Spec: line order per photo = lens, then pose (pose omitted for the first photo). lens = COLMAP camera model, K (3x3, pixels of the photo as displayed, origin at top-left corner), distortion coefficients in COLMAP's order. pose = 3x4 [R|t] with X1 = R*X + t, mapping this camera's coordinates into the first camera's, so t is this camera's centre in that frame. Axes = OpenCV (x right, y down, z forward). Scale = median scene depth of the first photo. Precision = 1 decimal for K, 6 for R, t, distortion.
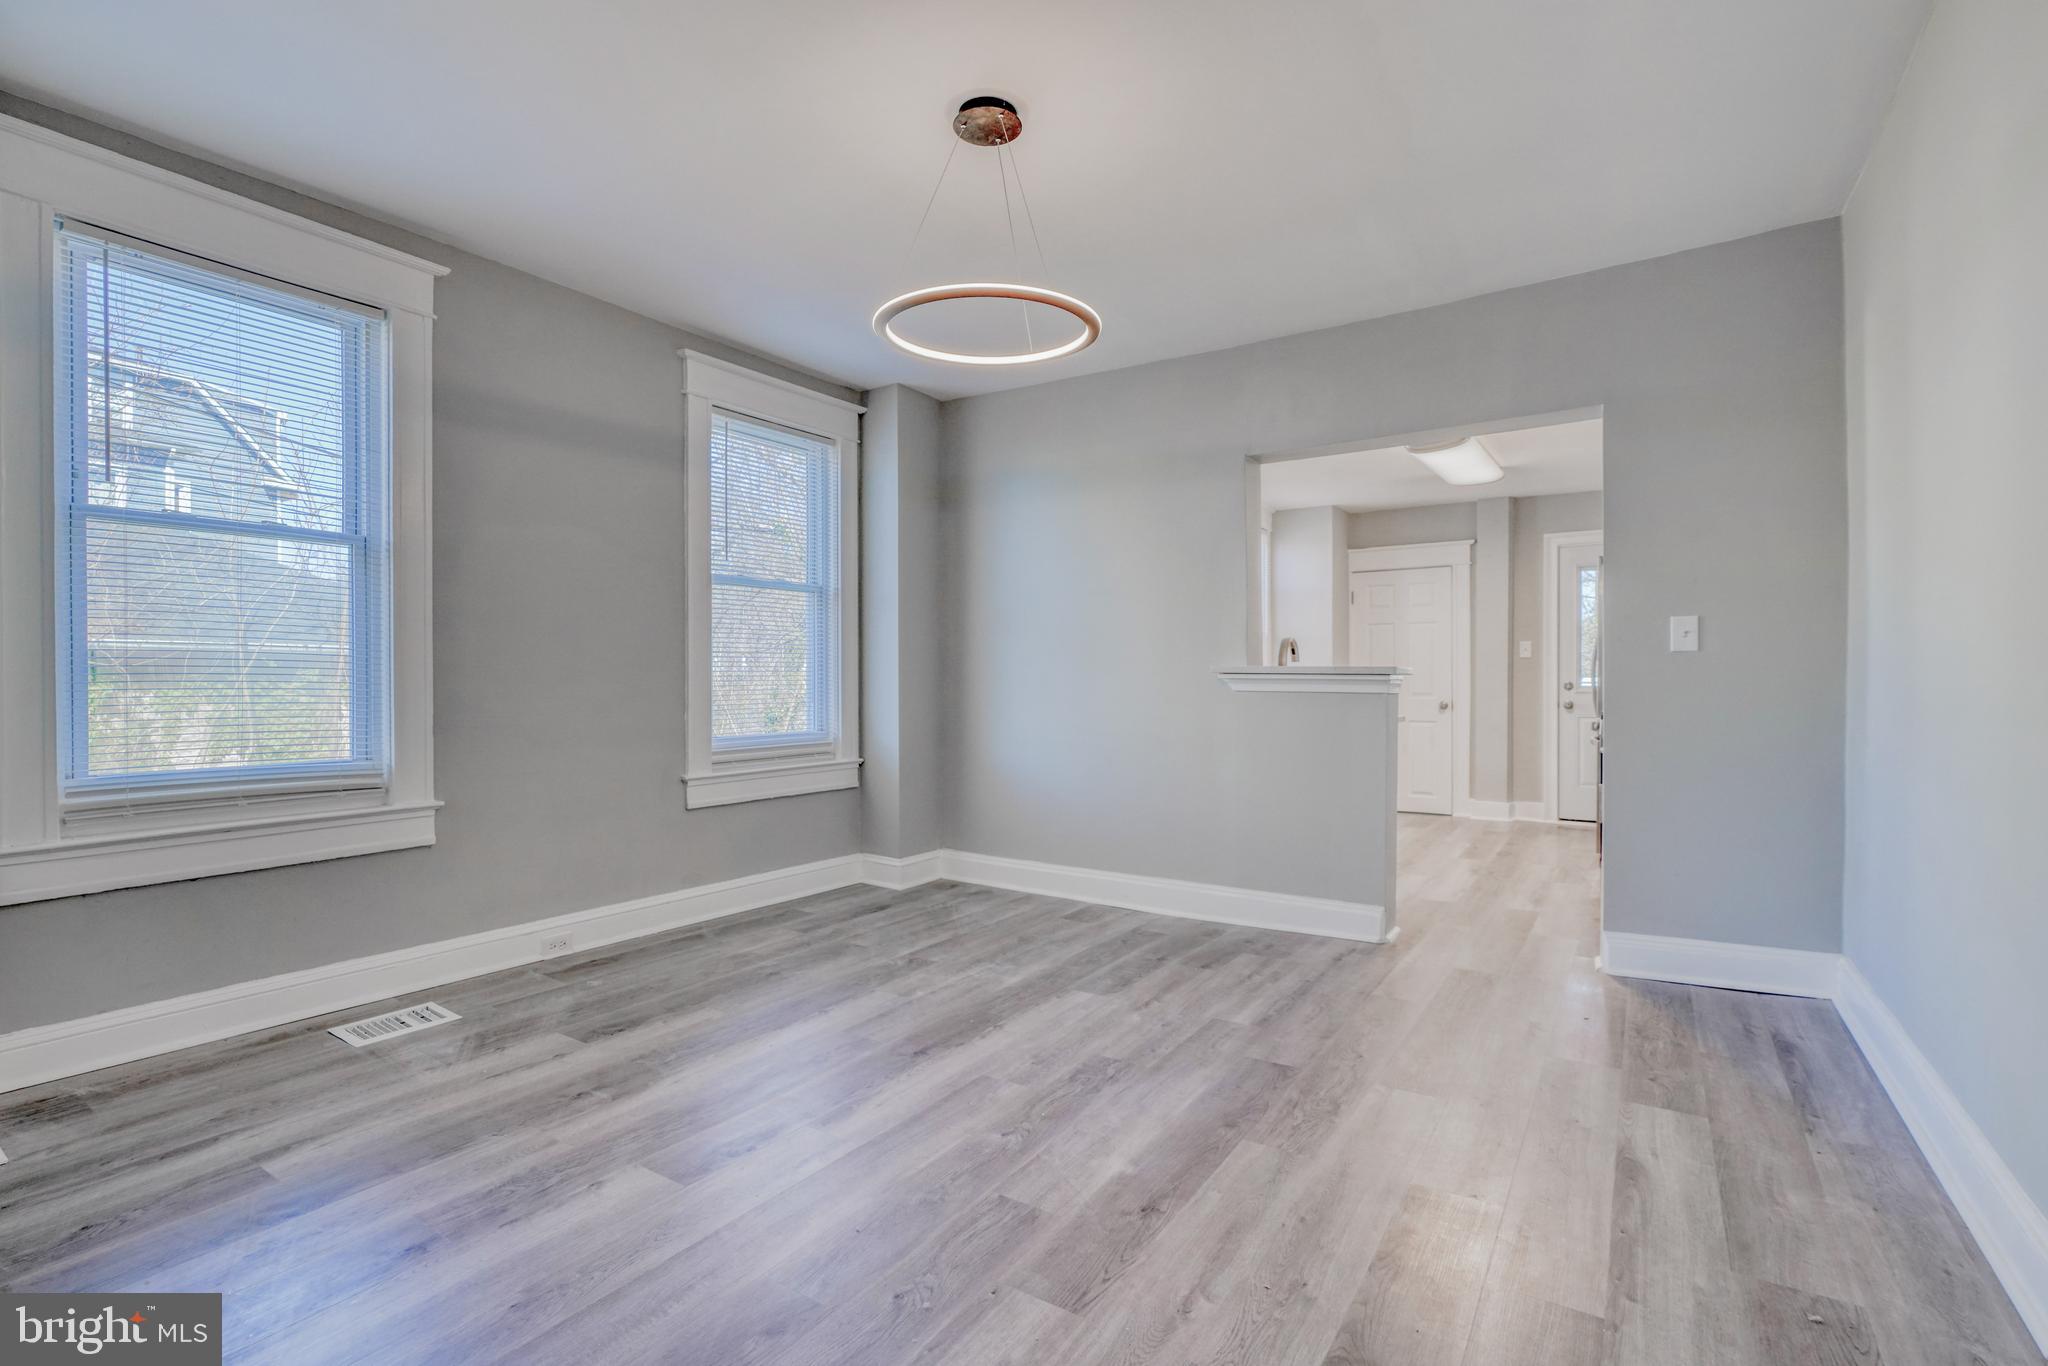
lens RADIAL K [[910.5, 0, 1036.5], [0, 910.5, 682.0], [0, 0, 1]] dist [-0.009722, 0.001804]
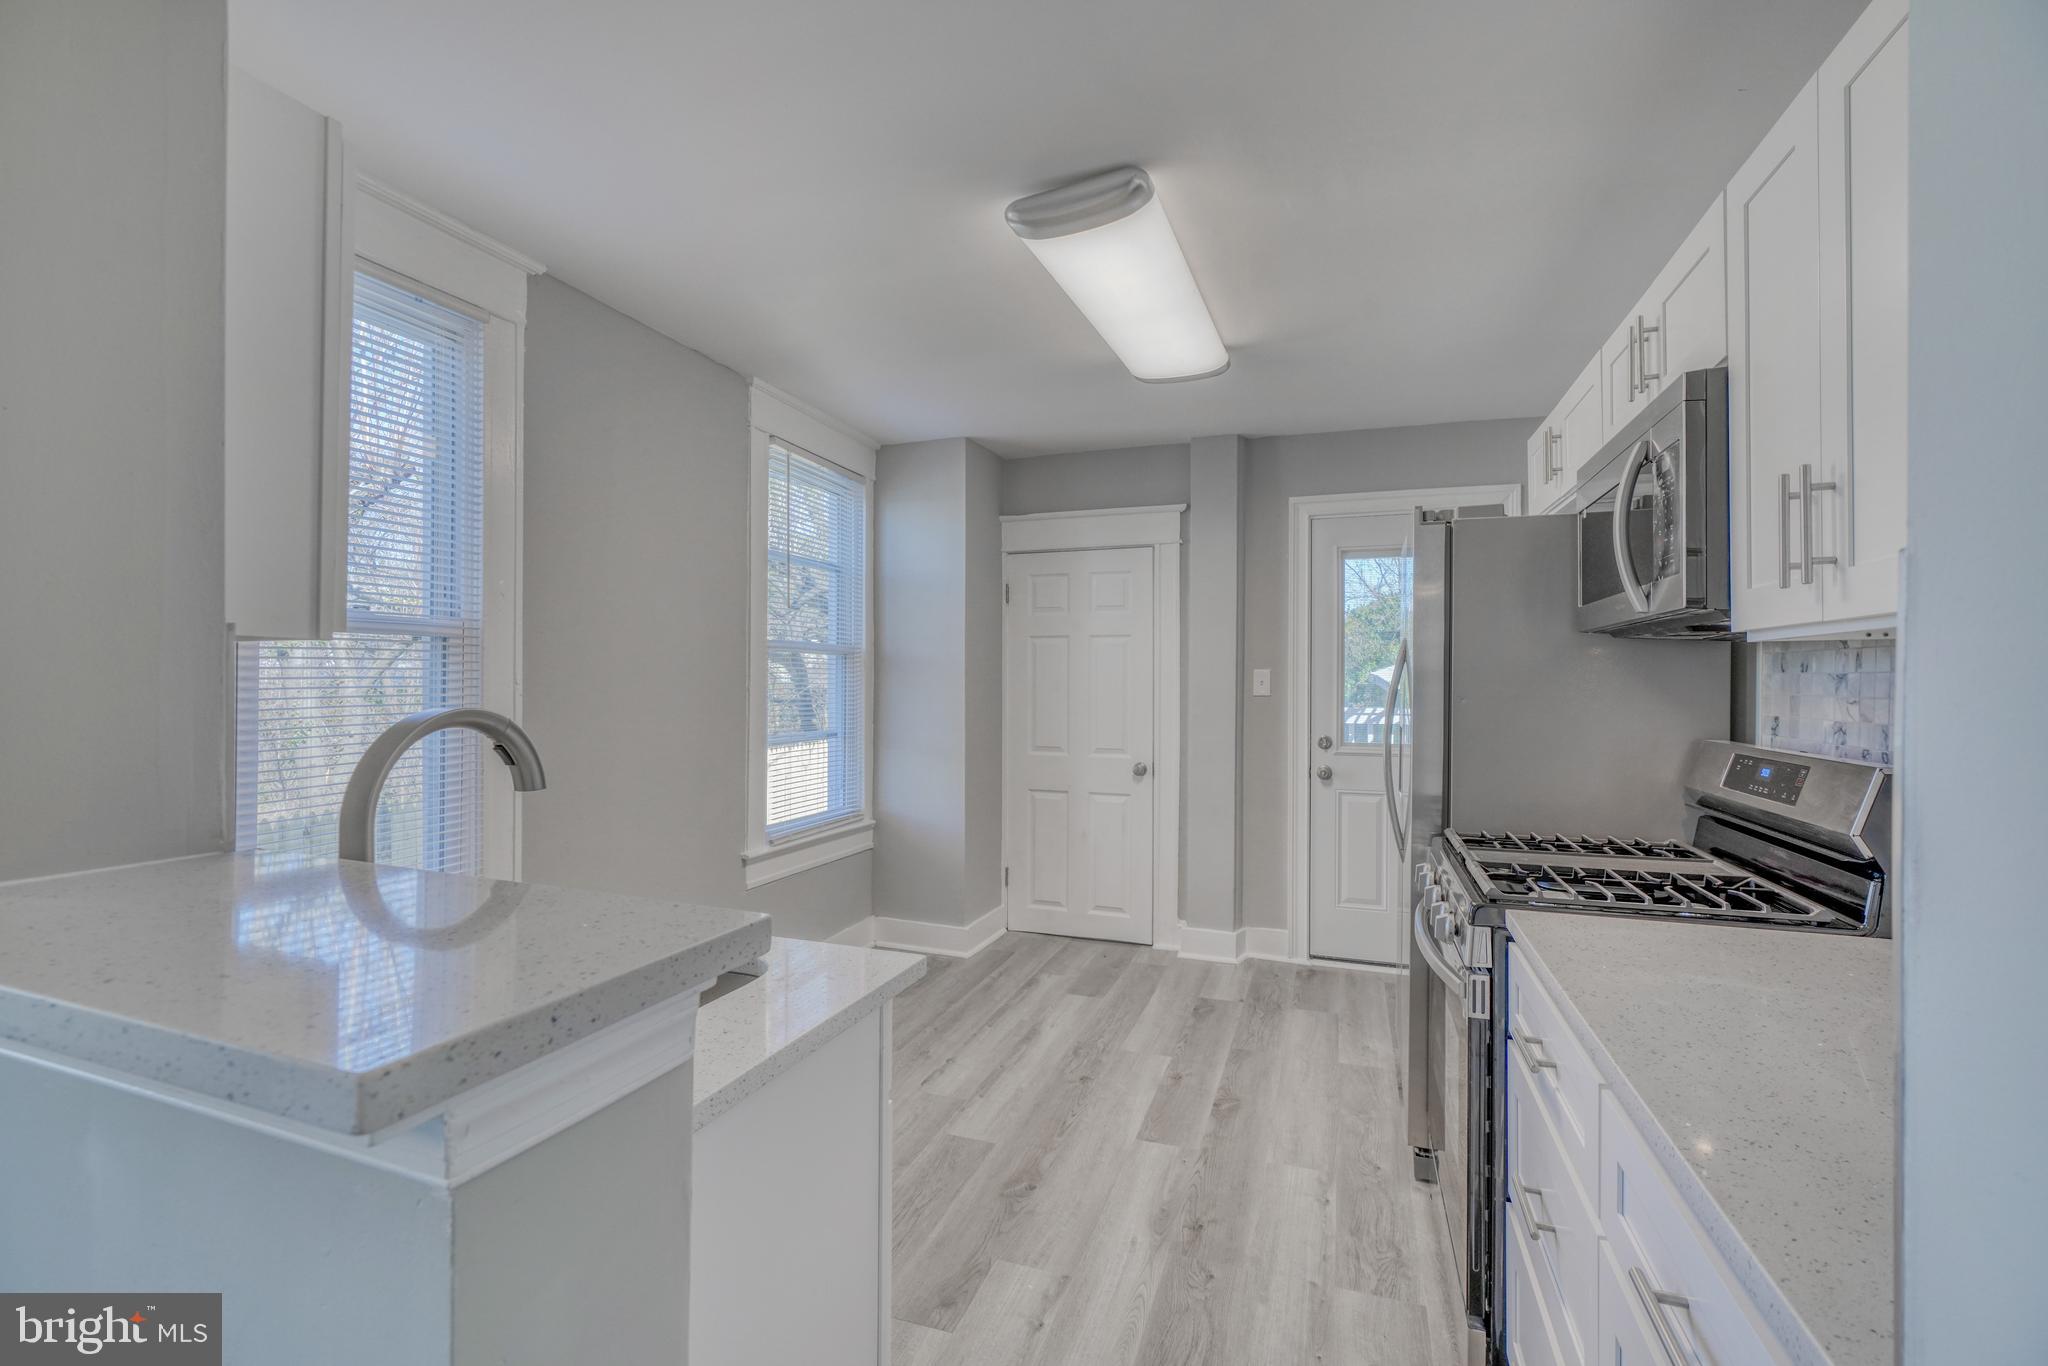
lens RADIAL K [[910.5, 0, 1011.5], [0, 910.5, 682.7], [0, 0, 1]] dist [-0.009722, 0.001804]
pose [[0.972551, 0.000611, 0.232690, 0.228136], [-0.001373, 0.999994, 0.003115, -0.037400], [-0.232687, -0.003349, 0.972546, 0.435769]]
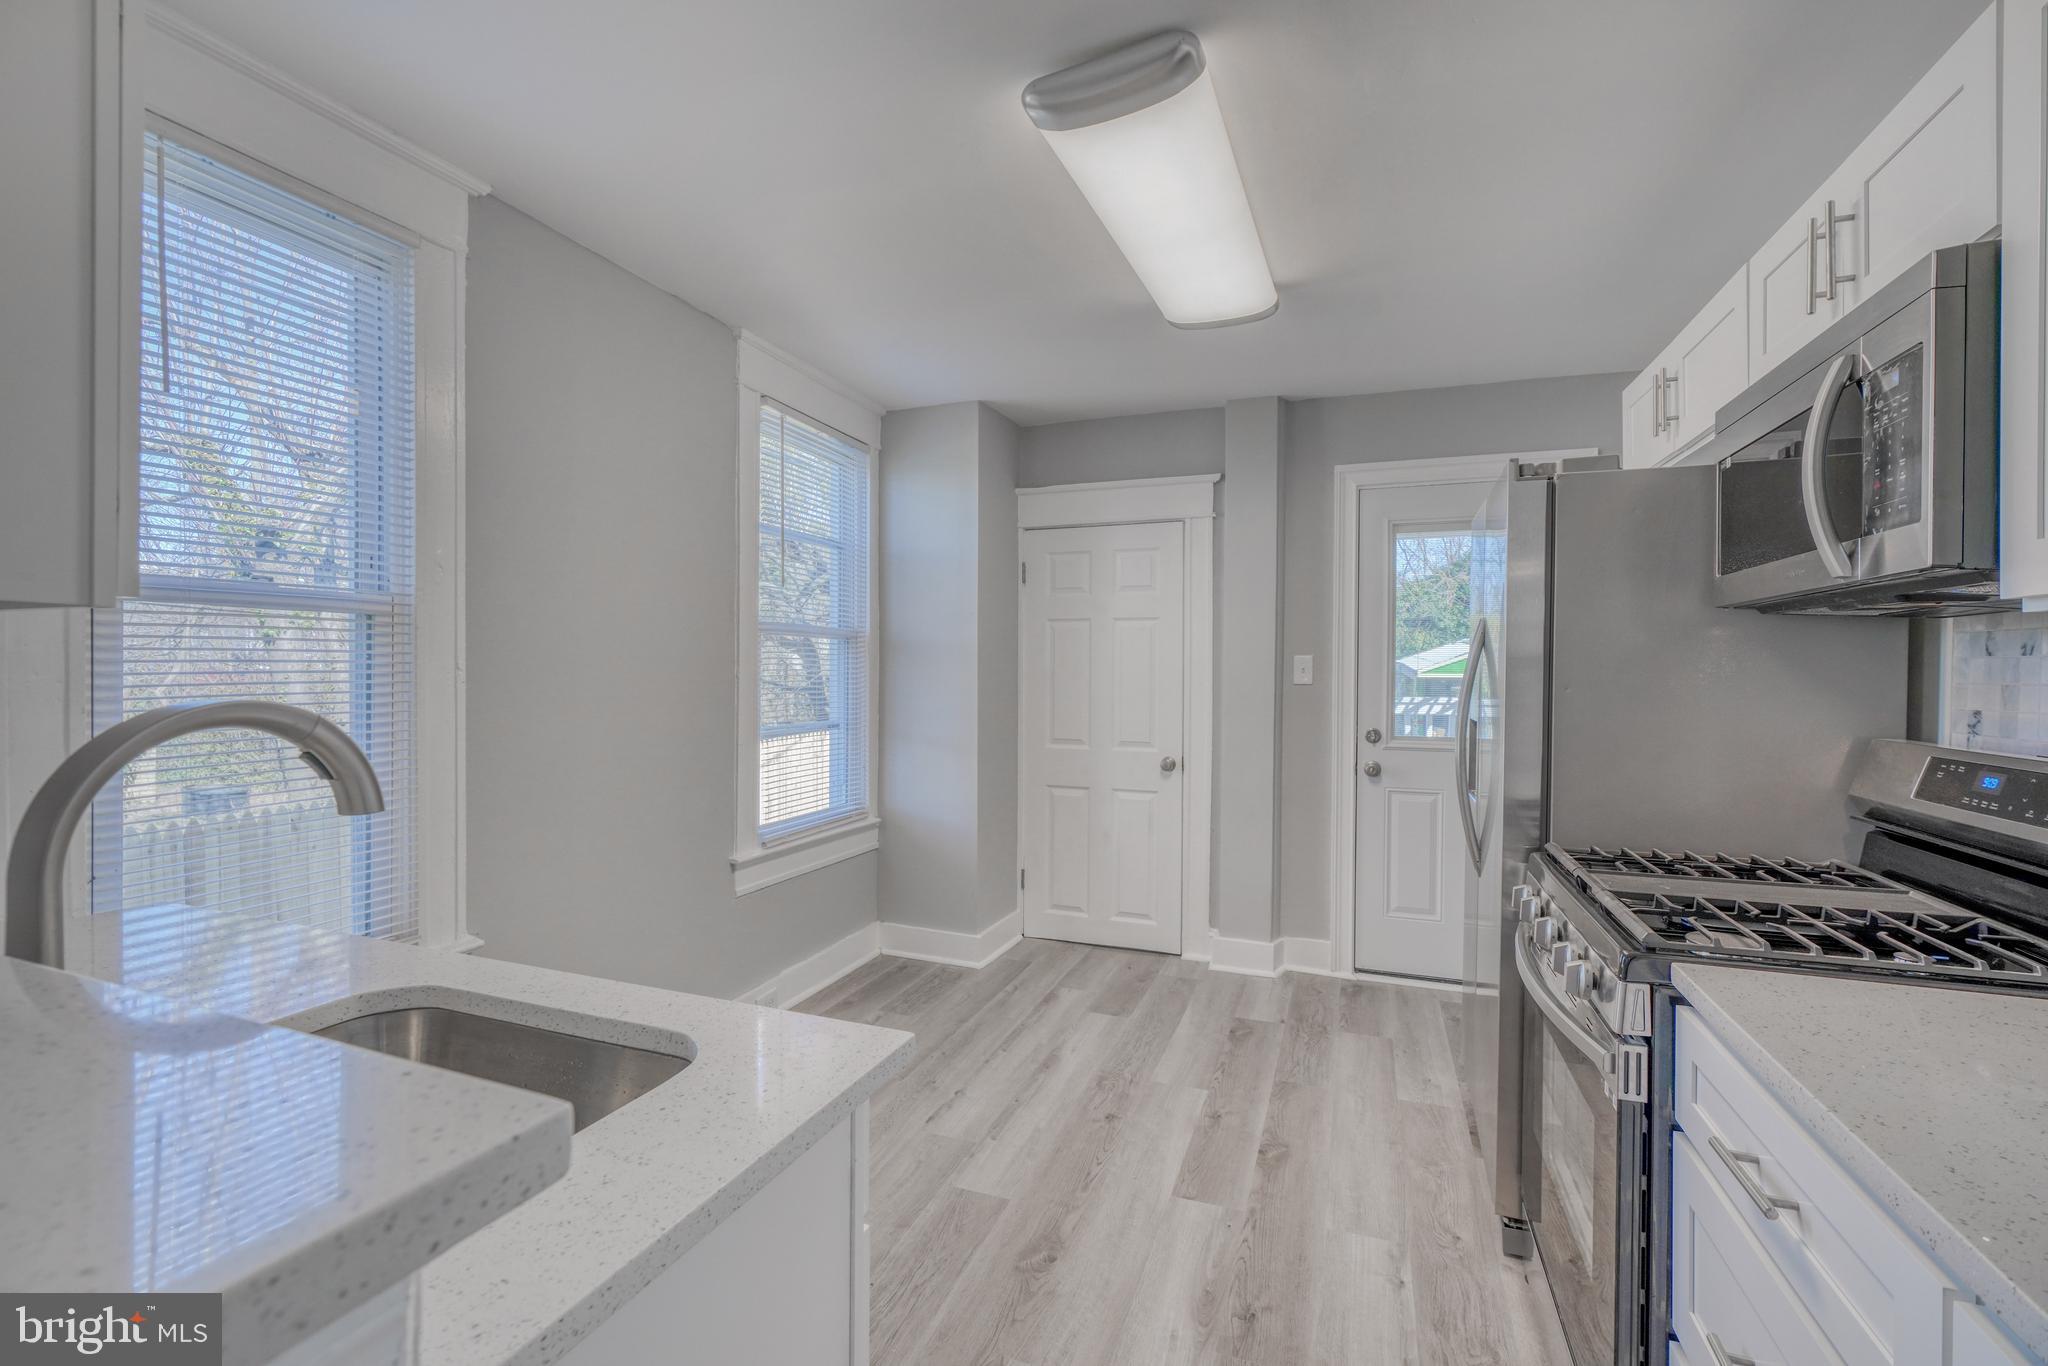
lens RADIAL K [[910.5, 0, 1010.1], [0, 910.5, 683.8], [0, 0, 1]] dist [-0.009722, 0.001804]
pose [[0.976858, -0.001095, 0.213886, 0.239982], [-0.002671, 0.999846, 0.017316, -0.036346], [-0.213872, -0.017487, 0.976705, 0.486914]]
